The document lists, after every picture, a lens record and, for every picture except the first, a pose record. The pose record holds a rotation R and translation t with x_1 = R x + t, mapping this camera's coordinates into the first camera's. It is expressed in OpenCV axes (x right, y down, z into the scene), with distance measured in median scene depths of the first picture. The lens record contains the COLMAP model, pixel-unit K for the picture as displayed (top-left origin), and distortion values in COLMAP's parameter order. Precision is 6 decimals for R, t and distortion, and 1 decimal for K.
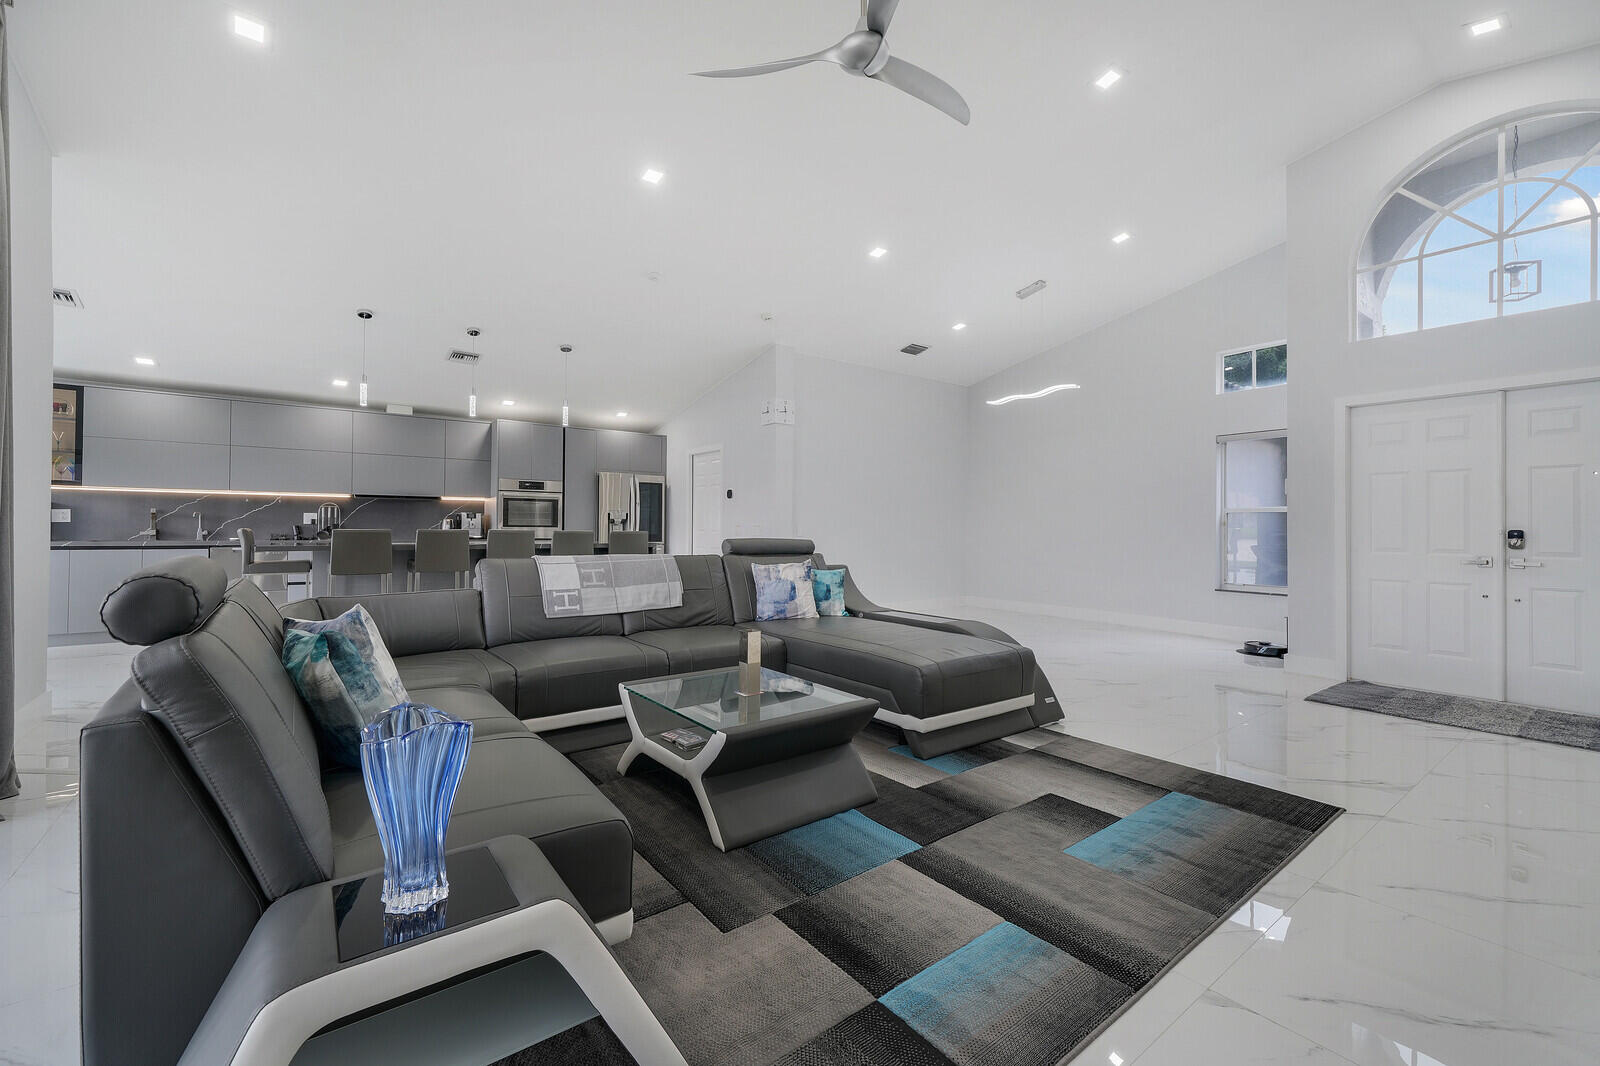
lens RADIAL K [[660.7, 0, 787.2], [0, 660.7, 529.2], [0, 0, 1]] dist [0.005457, 0.000370]
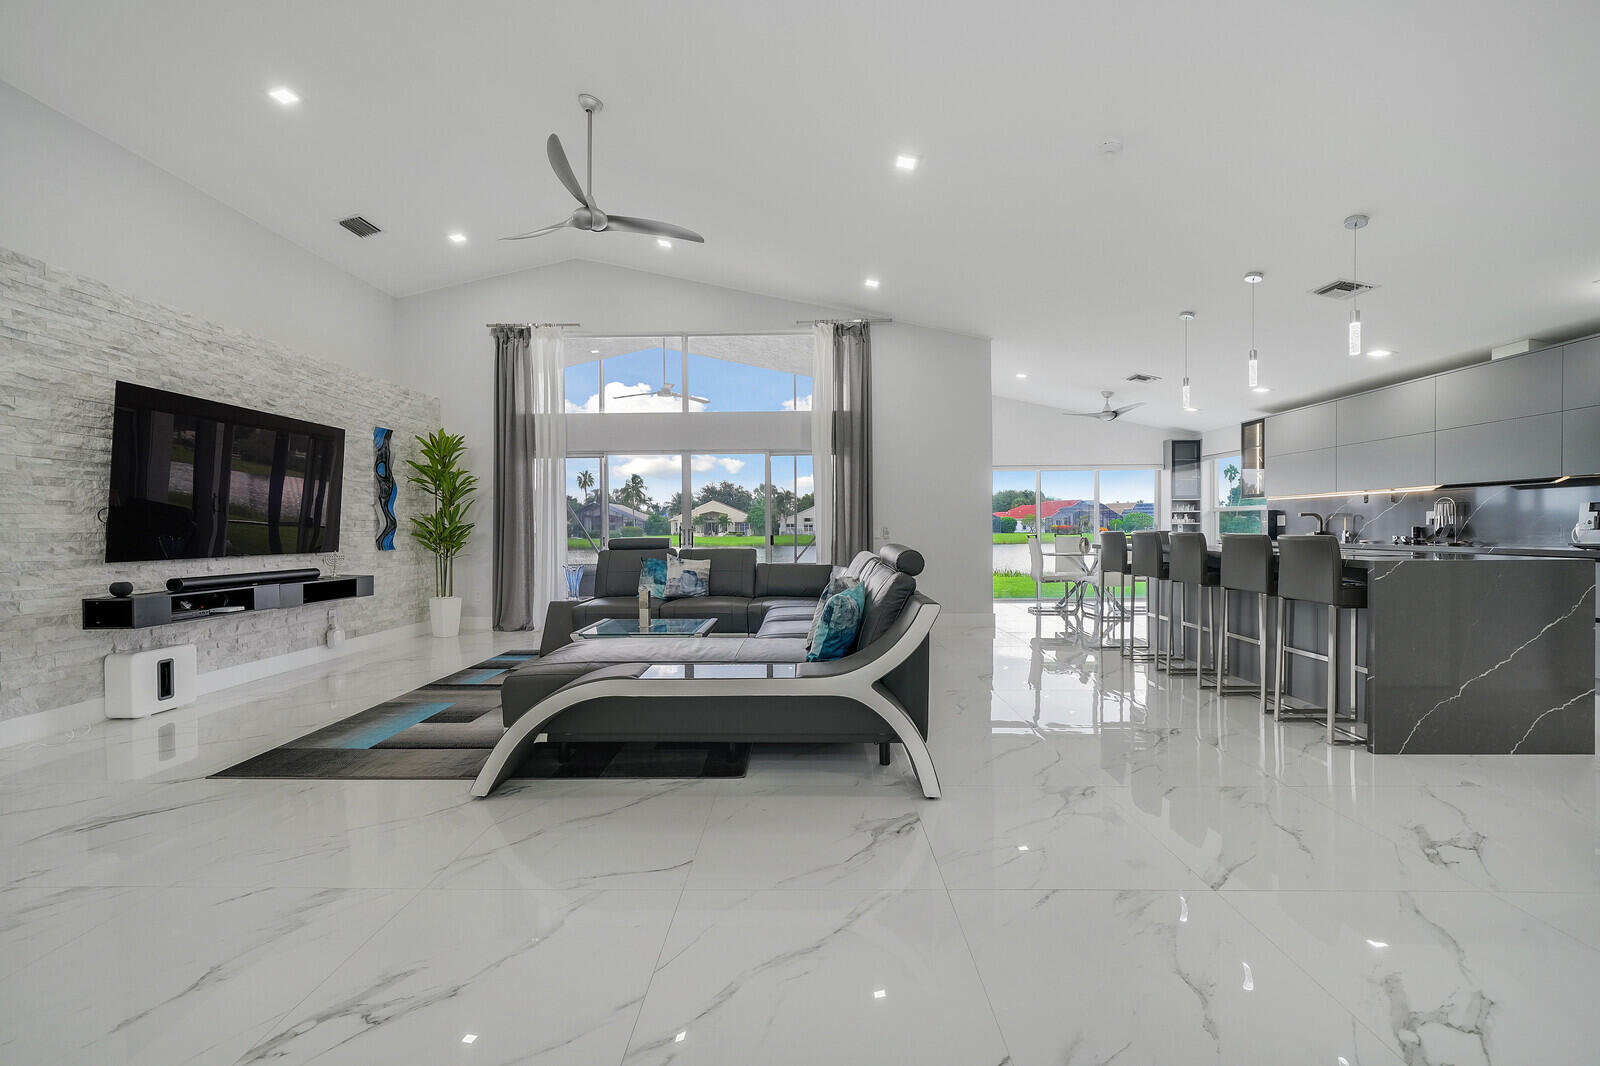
lens RADIAL K [[660.7, 0, 798.3], [0, 660.7, 537.1], [0, 0, 1]] dist [0.005457, 0.000370]
pose [[-0.619992, 0.007604, -0.784571, 0.399701], [0.000326, 0.999955, 0.009434, -0.000137], [0.784608, 0.005593, -0.619967, 0.886578]]
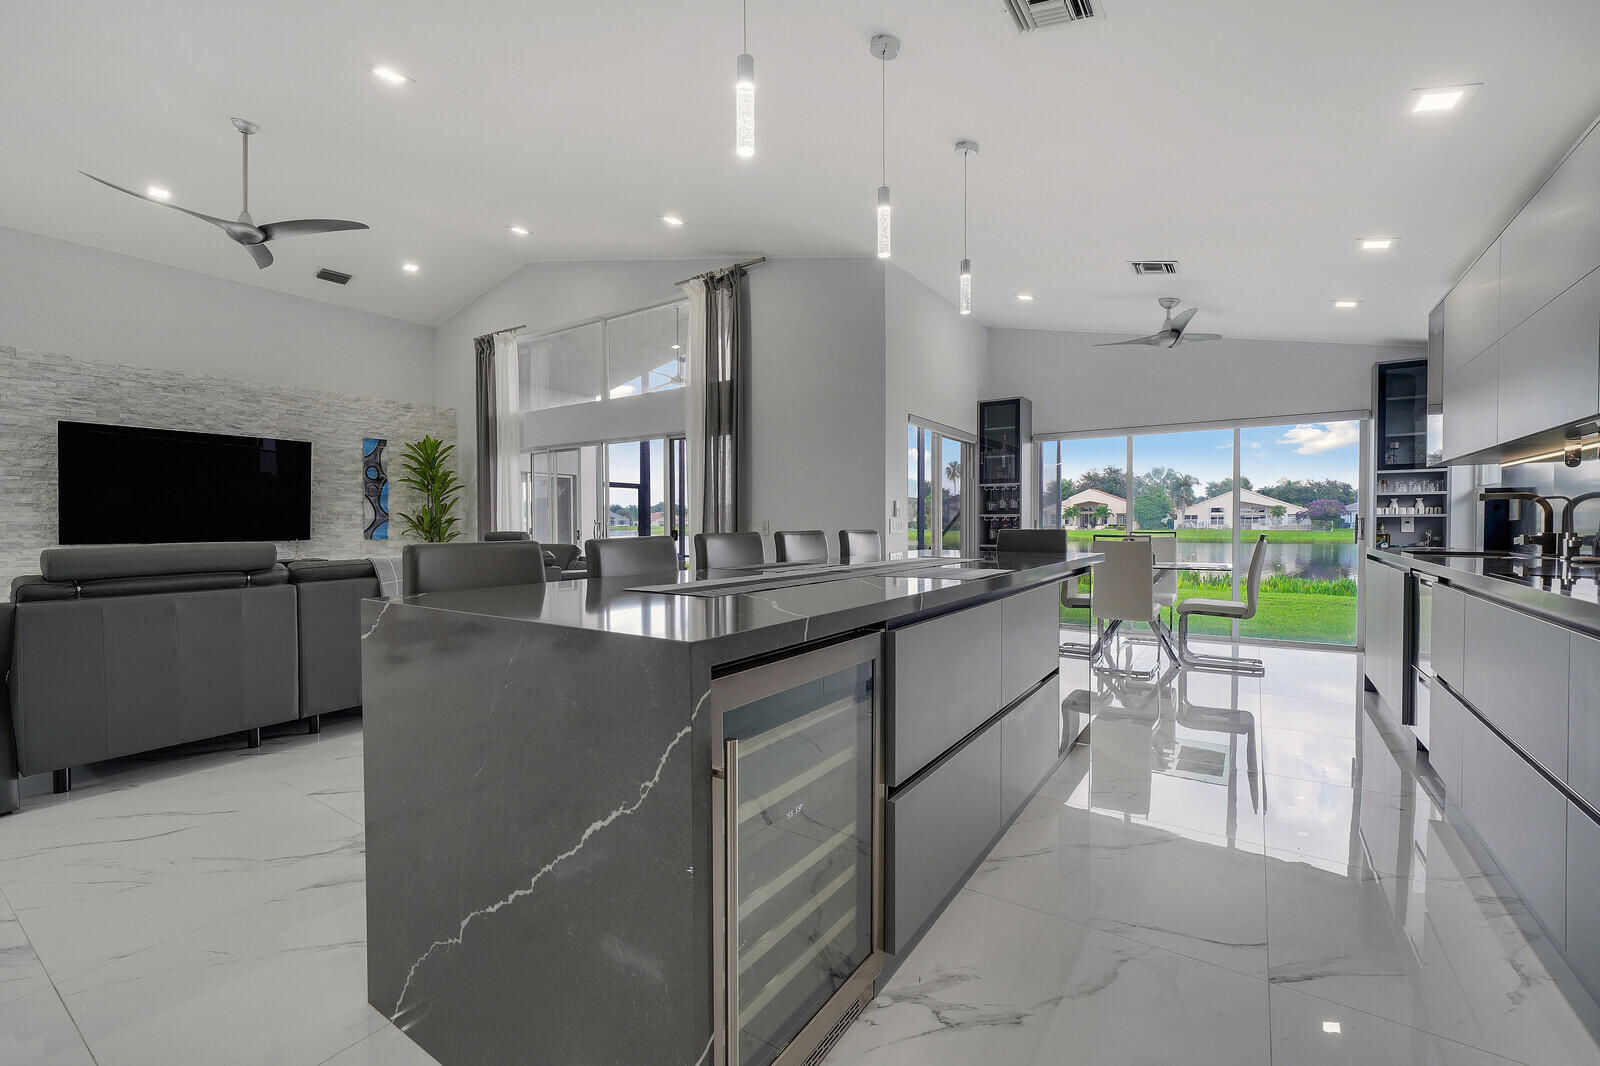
lens RADIAL K [[660.7, 0, 805.0], [0, 660.7, 565.2], [0, 0, 1]] dist [0.005457, 0.000370]
pose [[-0.951565, 0.015916, -0.307035, -0.248764], [-0.004563, 0.997818, 0.065867, -0.005251], [0.307414, 0.064077, -0.949416, 1.151518]]
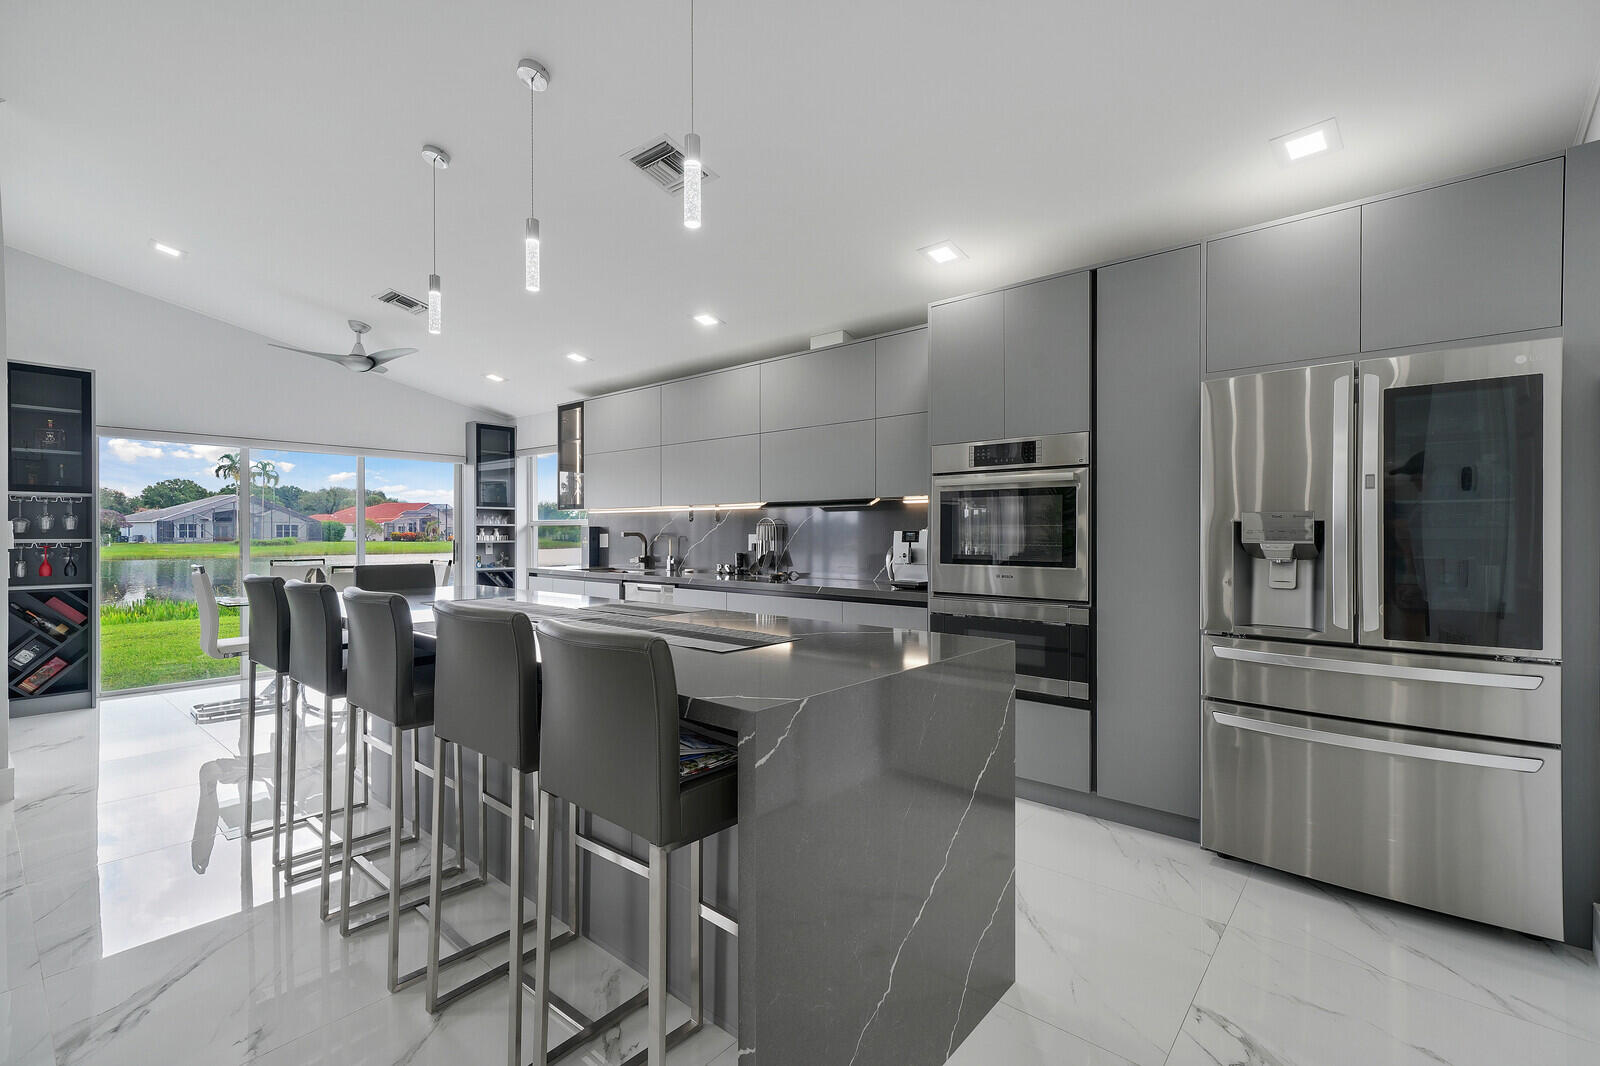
lens RADIAL K [[713.2, 0, 799.2], [0, 713.2, 534.3], [0, 0, 1]] dist [0.001994, 0.002855]
pose [[0.204947, -0.005894, -0.978755, -0.018381], [-0.003875, 0.999969, -0.006833, -0.019341], [0.978765, 0.005193, 0.204918, 0.889774]]
